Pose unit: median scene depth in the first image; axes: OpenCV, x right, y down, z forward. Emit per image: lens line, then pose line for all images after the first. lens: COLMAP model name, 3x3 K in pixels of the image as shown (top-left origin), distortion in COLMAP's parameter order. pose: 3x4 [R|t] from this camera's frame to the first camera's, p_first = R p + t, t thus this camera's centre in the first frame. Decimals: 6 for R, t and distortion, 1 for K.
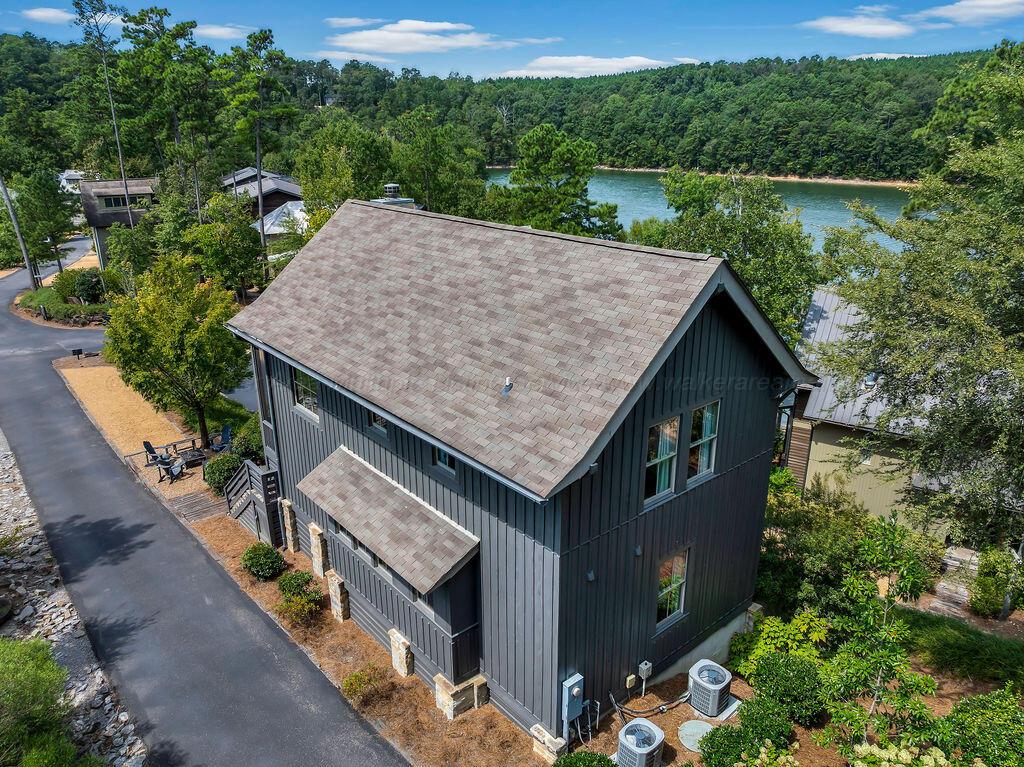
lens RADIAL K [[714.7, 0, 514.1], [0, 714.7, 384.5], [0, 0, 1]] dist [-0.031712, -0.005006]
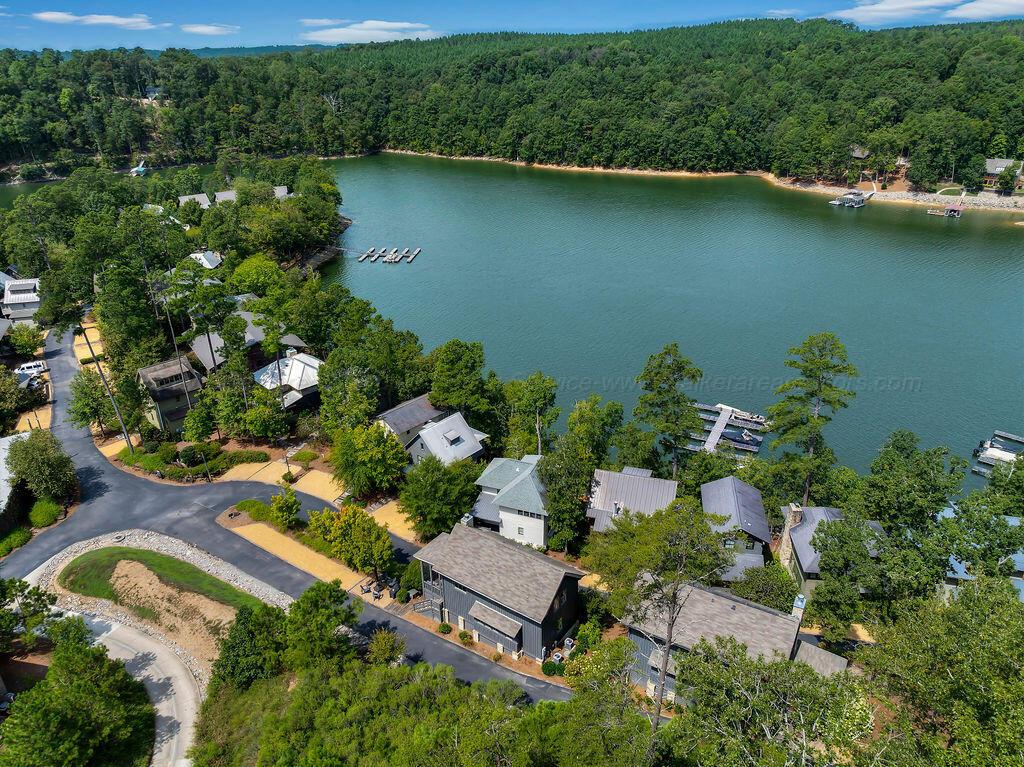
lens RADIAL K [[714.7, 0, 510.4], [0, 714.7, 383.7], [0, 0, 1]] dist [-0.031712, -0.005006]
pose [[0.970671, -0.109506, 0.214025, -0.037370], [0.089428, 0.990821, 0.101373, -0.072682], [-0.223161, -0.079260, 0.971554, -0.136205]]
